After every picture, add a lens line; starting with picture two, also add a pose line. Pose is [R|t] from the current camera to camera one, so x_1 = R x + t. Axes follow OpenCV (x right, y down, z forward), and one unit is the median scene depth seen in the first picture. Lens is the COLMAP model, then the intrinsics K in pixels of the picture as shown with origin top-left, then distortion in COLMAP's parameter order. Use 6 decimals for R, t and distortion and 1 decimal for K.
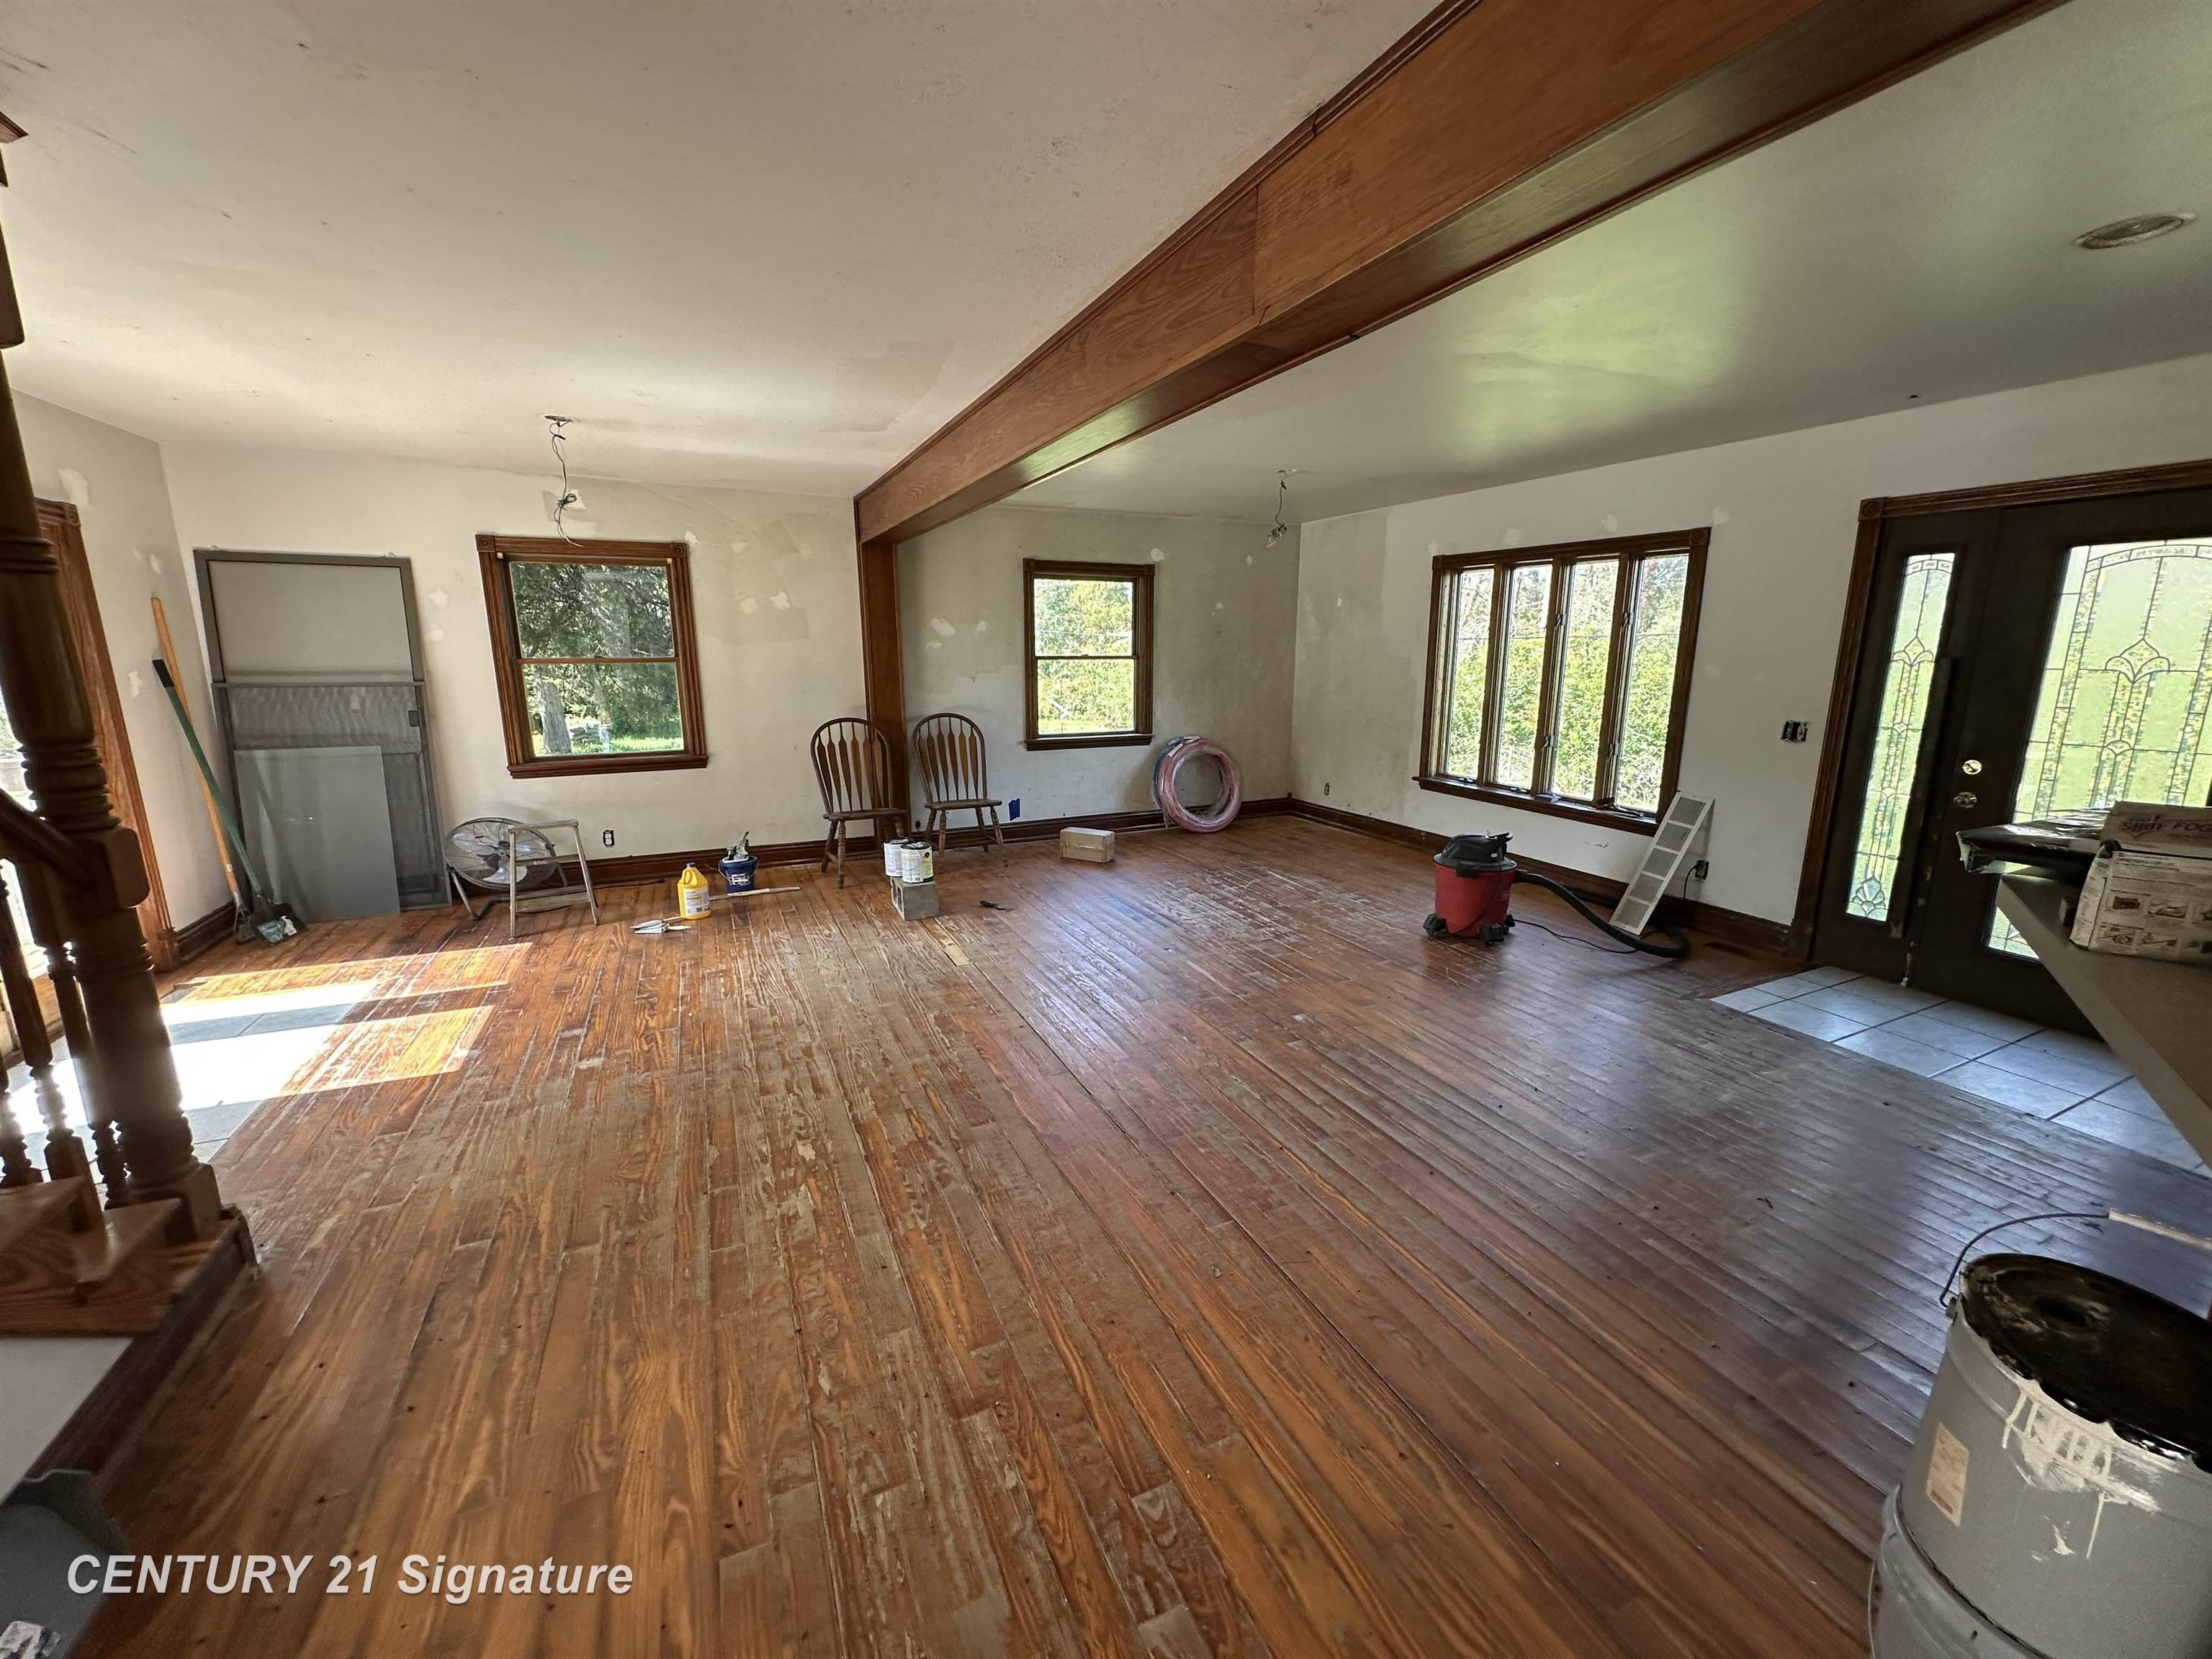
lens RADIAL K [[880.7, 0, 1113.6], [0, 880.7, 826.1], [0, 0, 1]] dist [-0.003493, 0.000731]
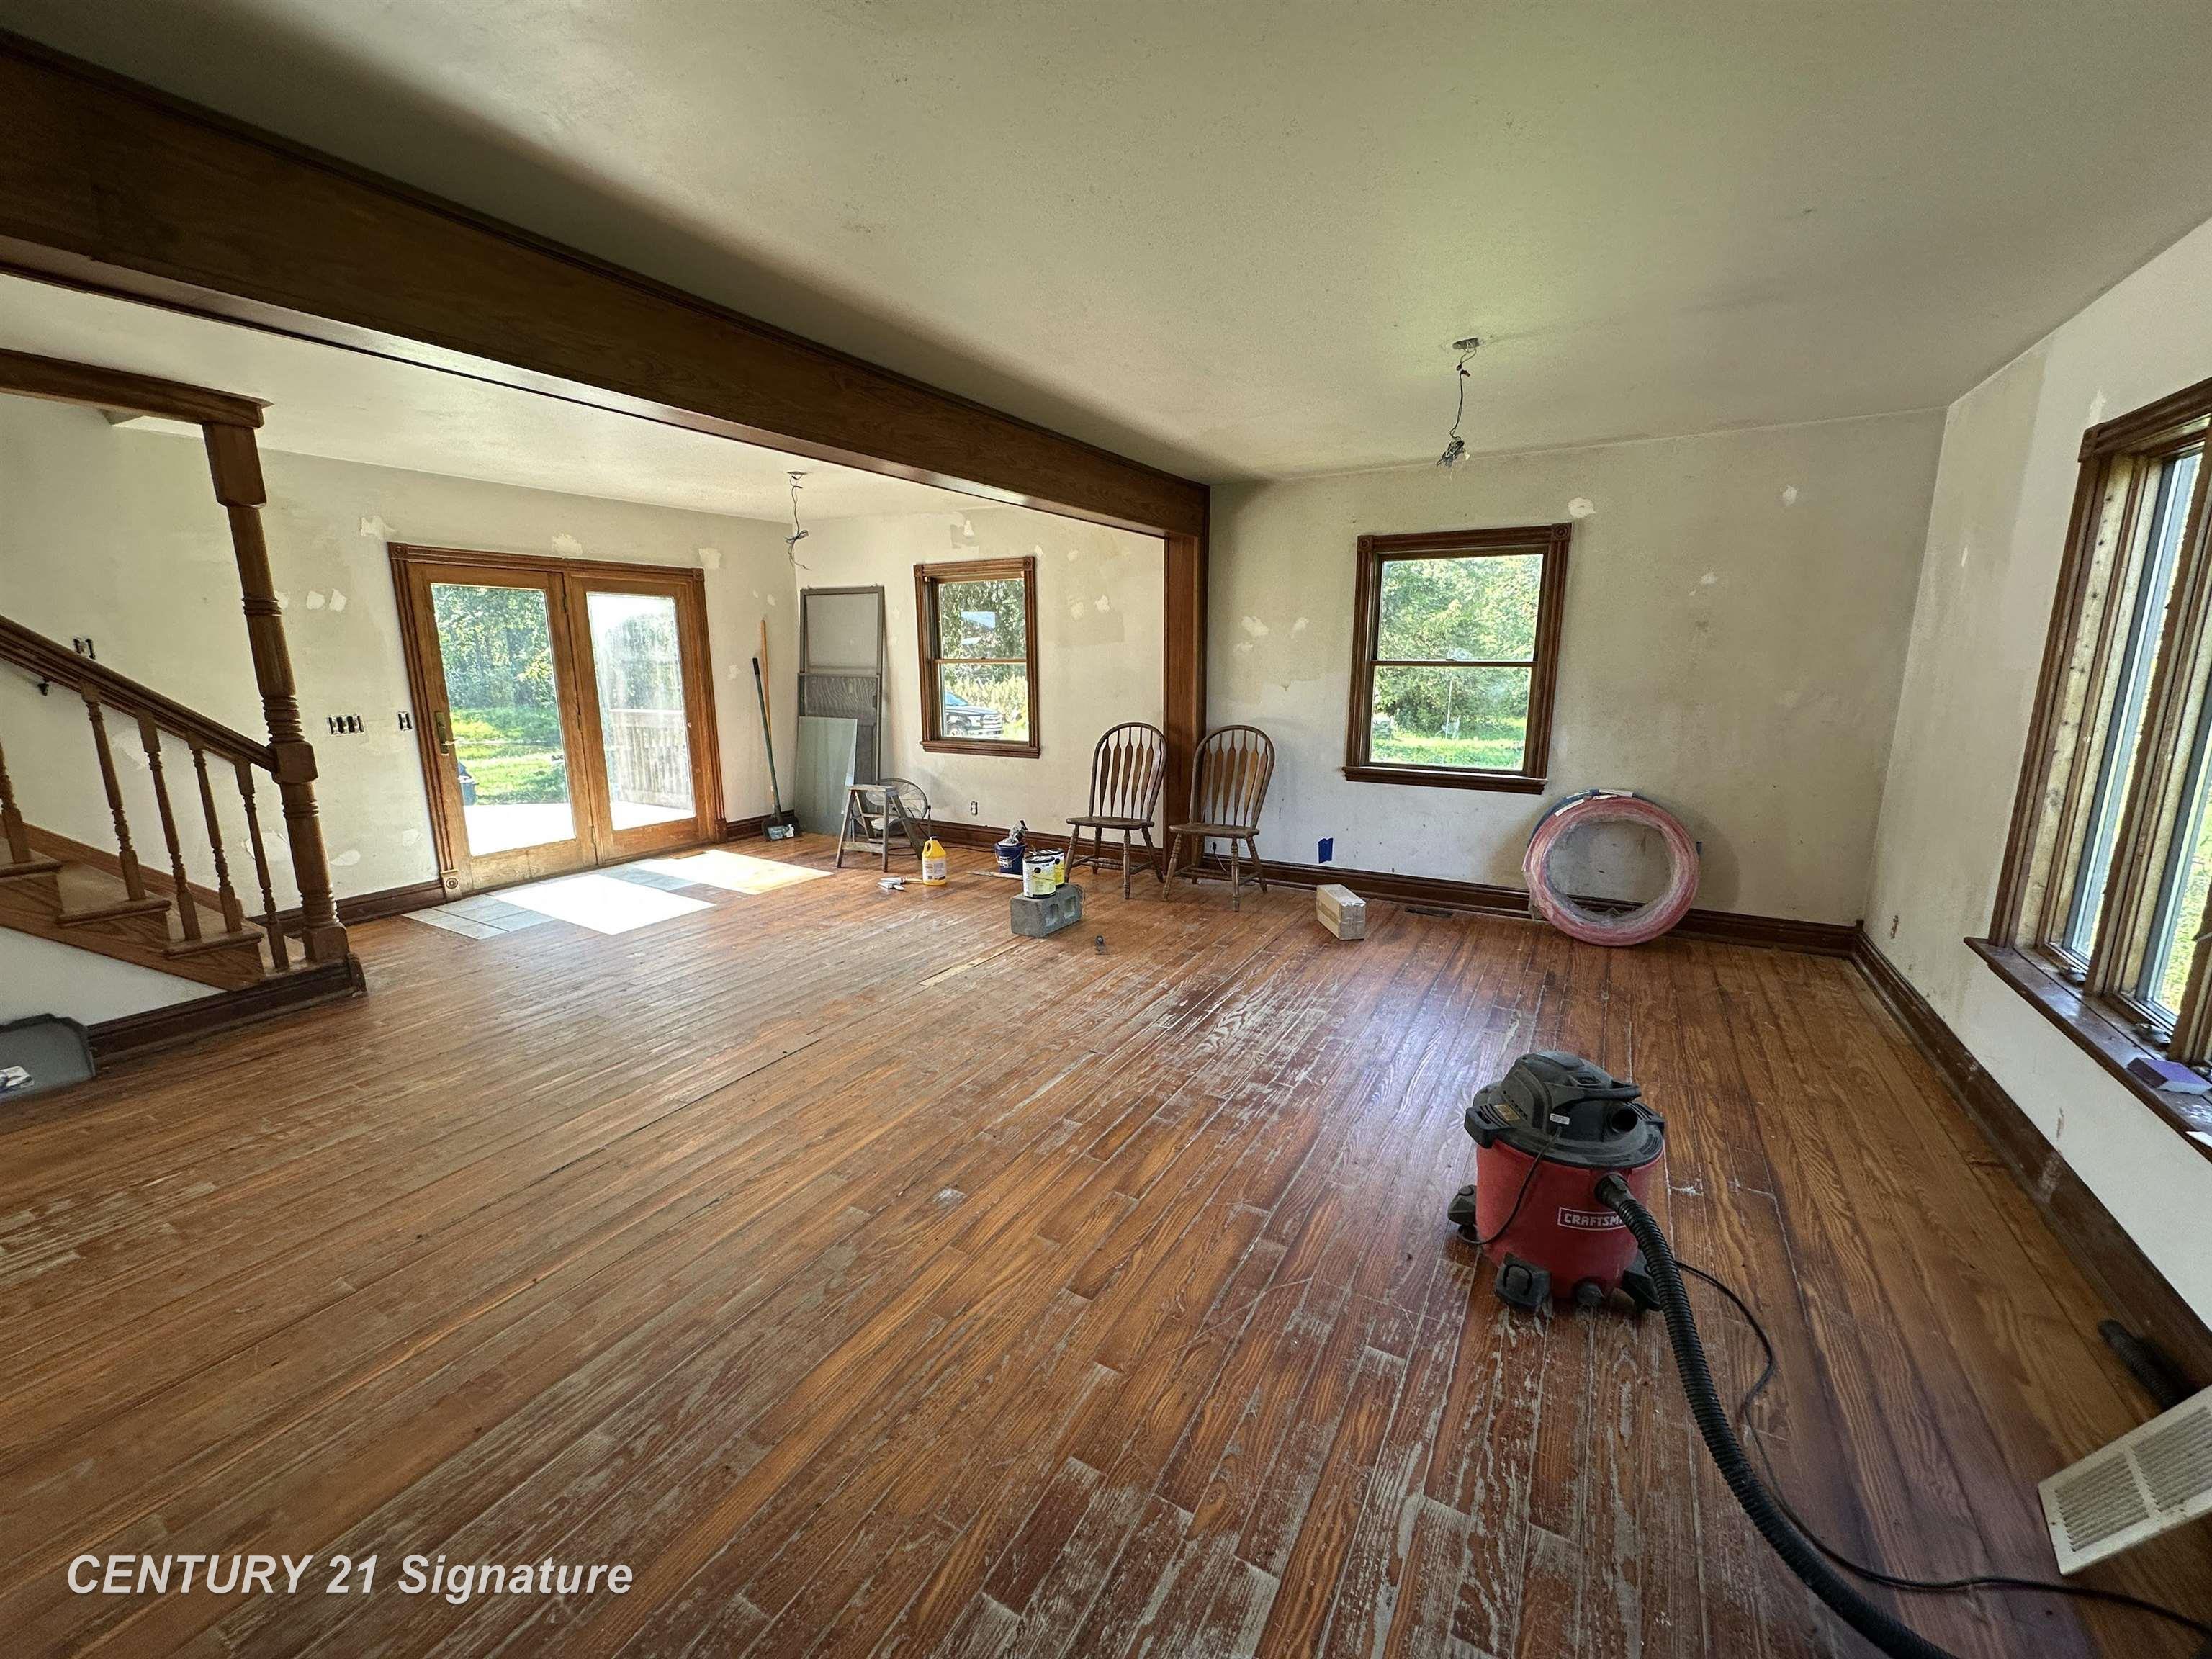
lens RADIAL K [[880.7, 0, 1109.7], [0, 880.7, 826.5], [0, 0, 1]] dist [-0.003493, 0.000731]
pose [[0.572973, 0.159237, -0.803956, 0.544300], [-0.161627, 0.983634, 0.079635, -0.094231], [0.803479, 0.084312, 0.589332, 0.471066]]
